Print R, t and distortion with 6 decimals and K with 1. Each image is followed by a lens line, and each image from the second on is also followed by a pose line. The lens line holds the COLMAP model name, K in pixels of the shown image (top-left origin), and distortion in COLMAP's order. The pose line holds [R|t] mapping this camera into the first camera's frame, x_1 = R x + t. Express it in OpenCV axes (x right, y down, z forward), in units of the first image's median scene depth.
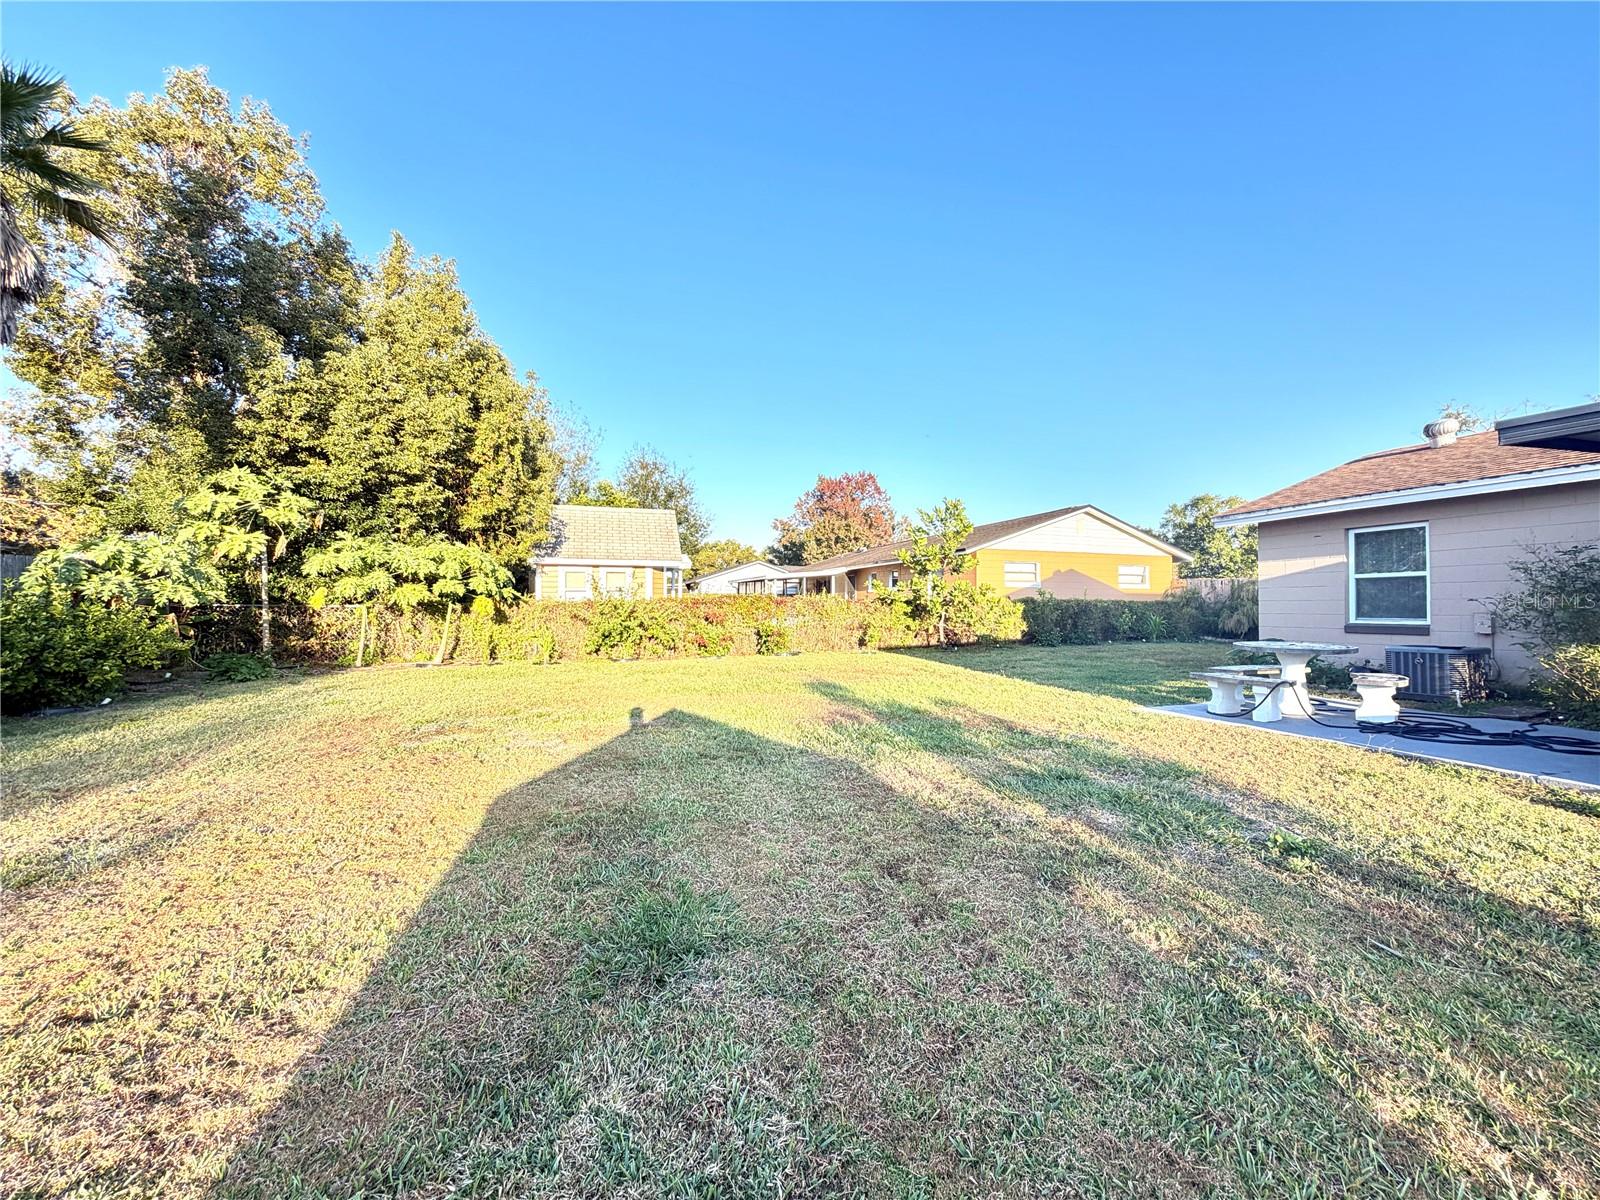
lens RADIAL K [[638.6, 0, 804.1], [0, 638.6, 598.7], [0, 0, 1]] dist [0.004626, -0.000823]
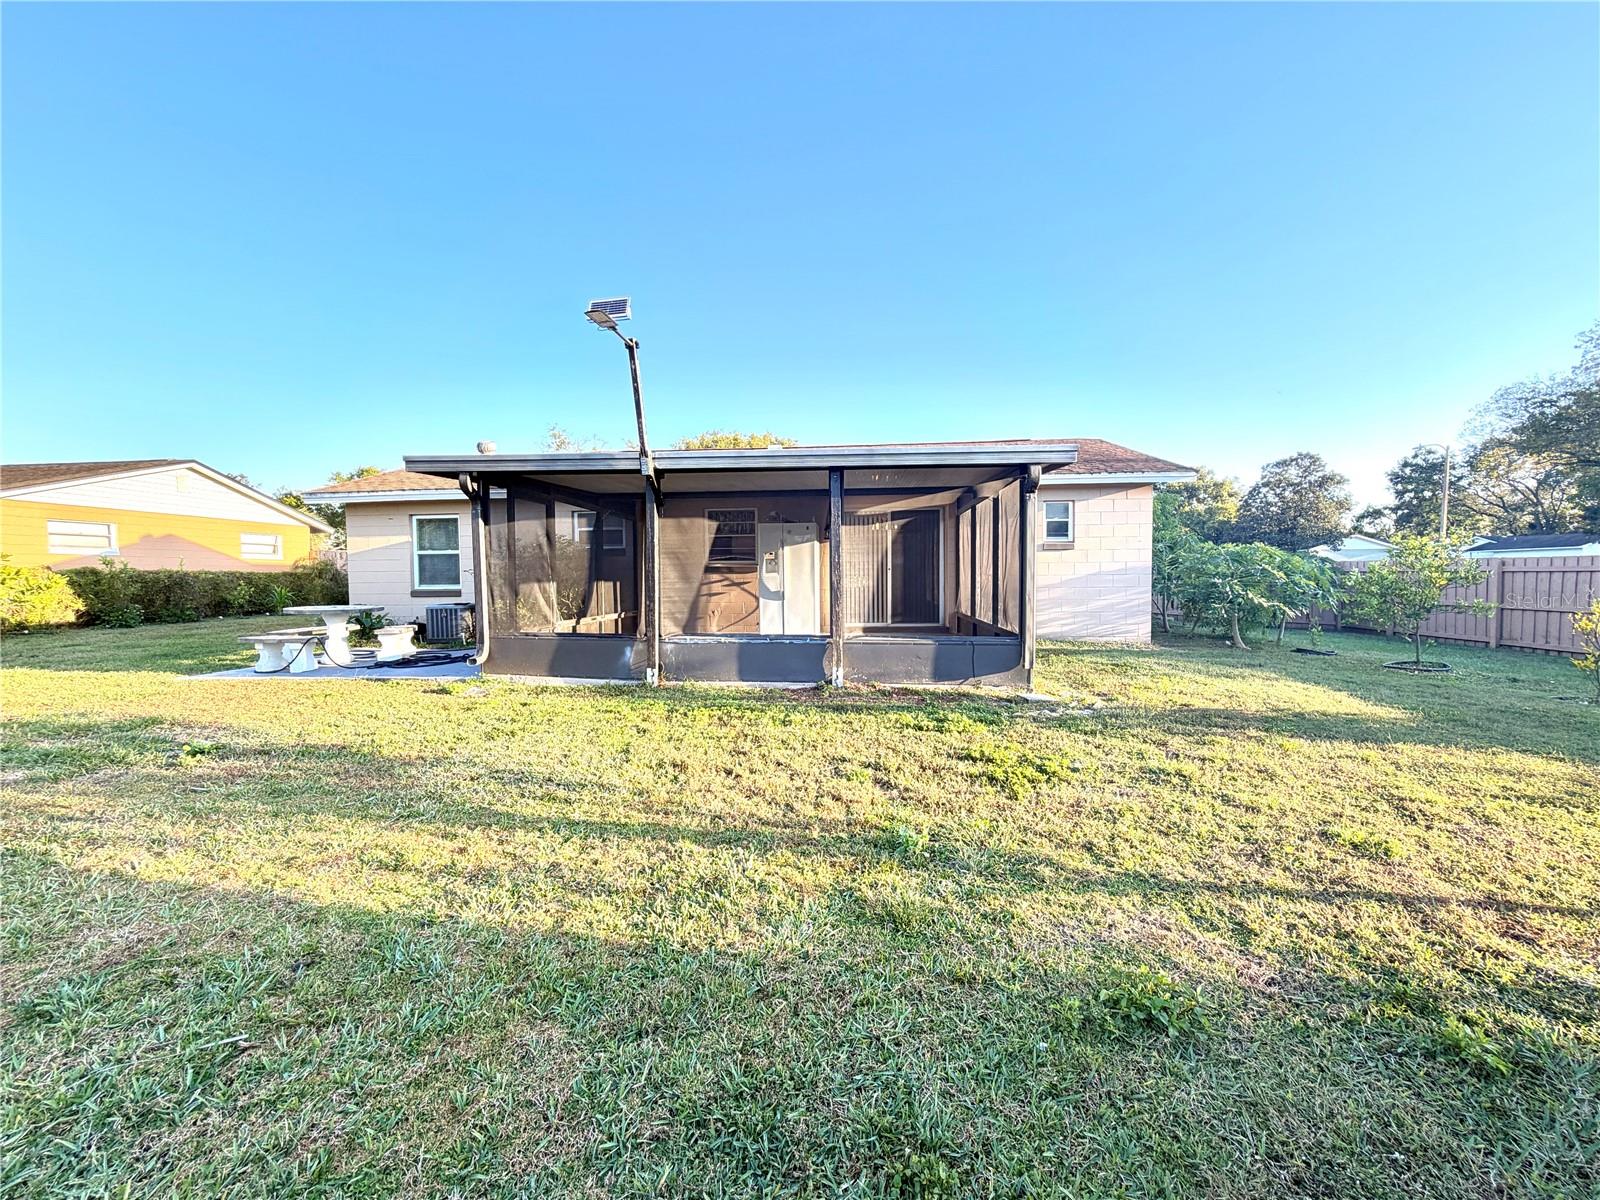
lens RADIAL K [[638.6, 0, 800.6], [0, 638.6, 597.9], [0, 0, 1]] dist [0.004626, -0.000823]
pose [[0.432767, -0.036535, 0.900765, 0.021371], [-0.001608, 0.999146, 0.041298, 0.000967], [-0.901505, -0.019321, 0.432338, -0.145892]]
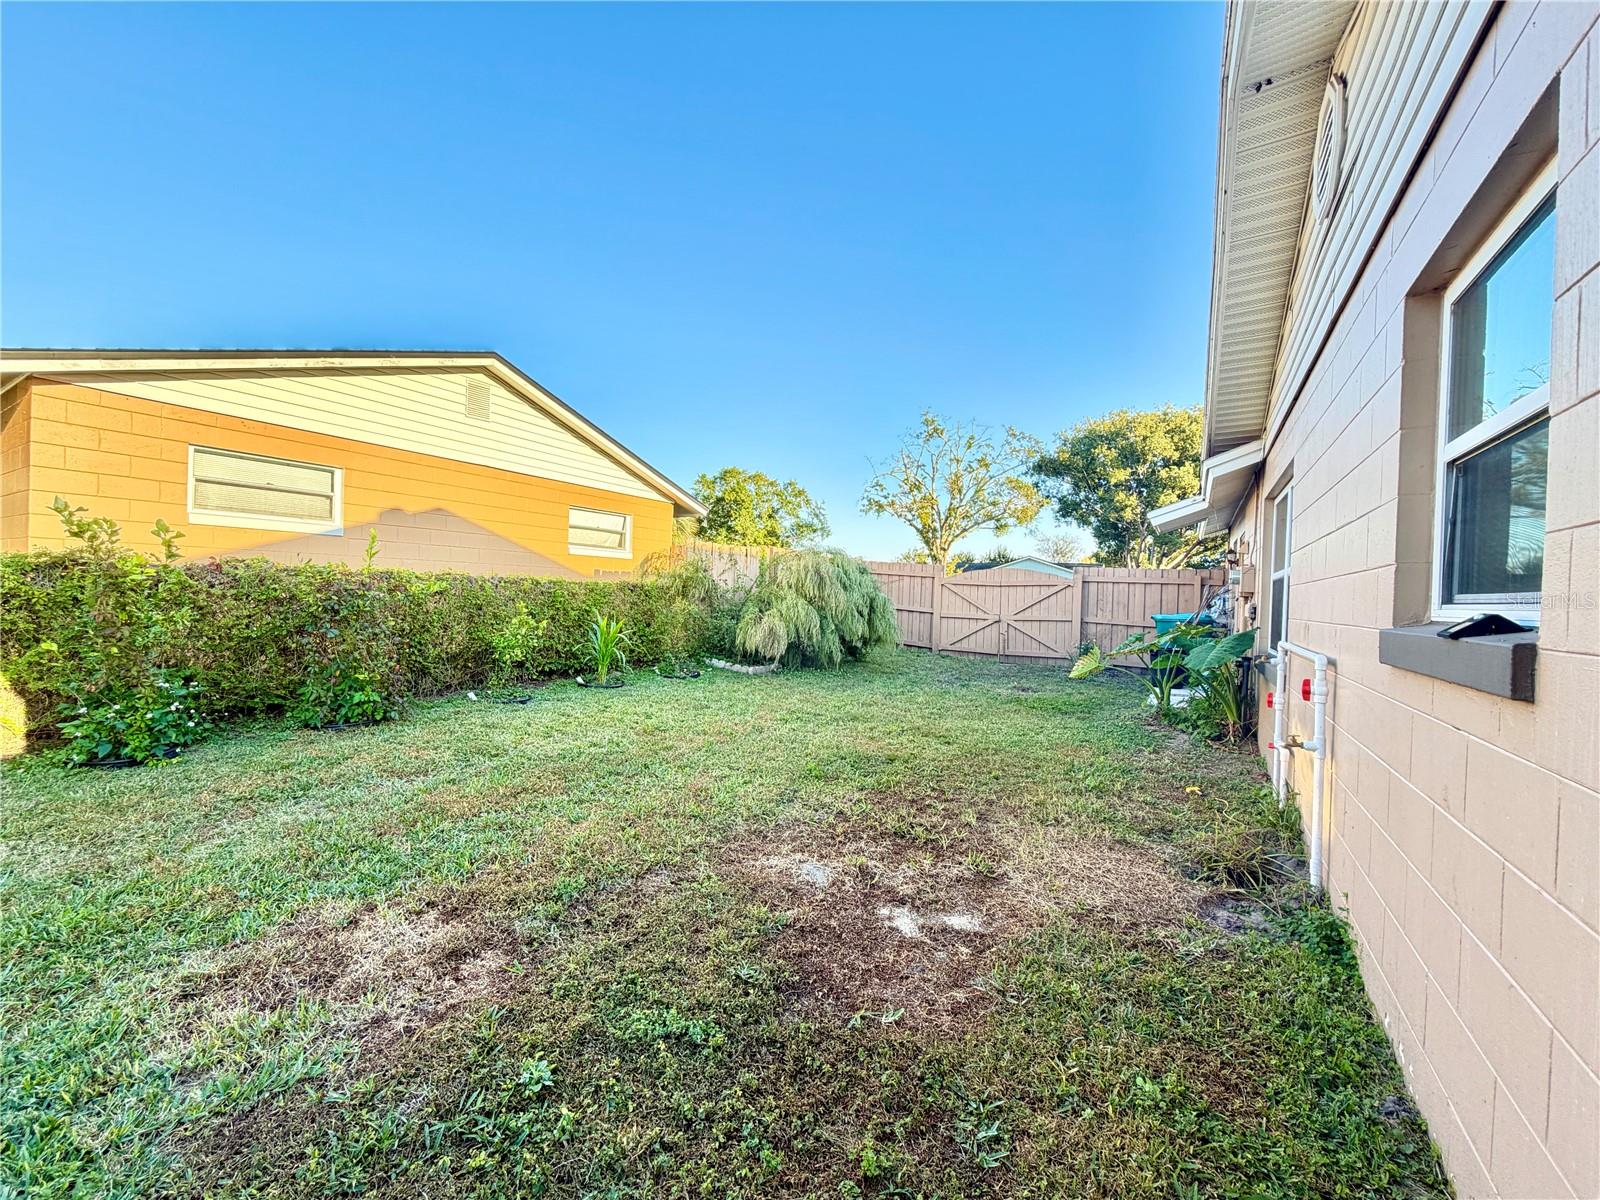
lens RADIAL K [[638.6, 0, 802.7], [0, 638.6, 600.2], [0, 0, 1]] dist [0.004626, -0.000823]
pose [[0.784289, 0.015539, 0.620201, 0.455913], [-0.038753, 0.998961, 0.023976, -0.000004], [-0.619184, -0.042839, 0.784076, 0.697169]]
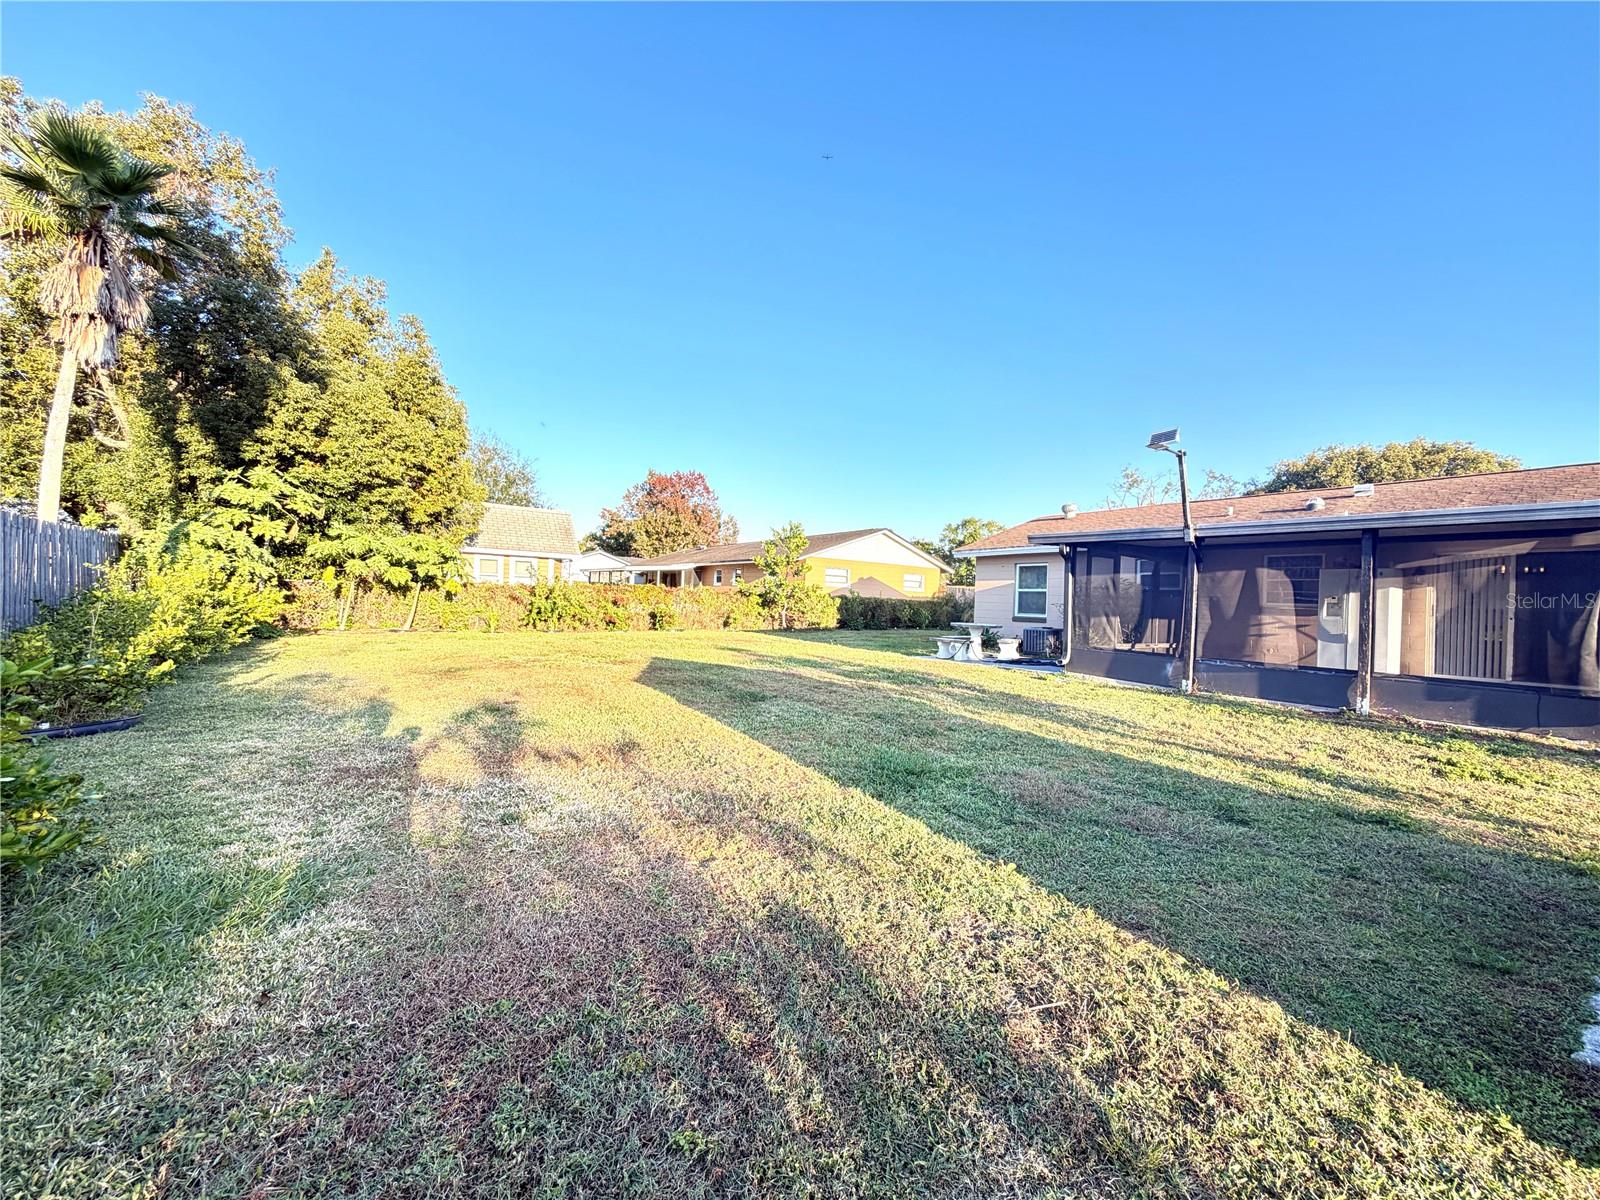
lens RADIAL K [[638.6, 0, 806.1], [0, 638.6, 596.6], [0, 0, 1]] dist [0.004626, -0.000823]
pose [[0.955136, 0.036316, 0.293932, -0.143277], [-0.038861, 0.999241, 0.002820, 0.000847], [-0.293607, -0.014116, 0.955822, -0.325049]]
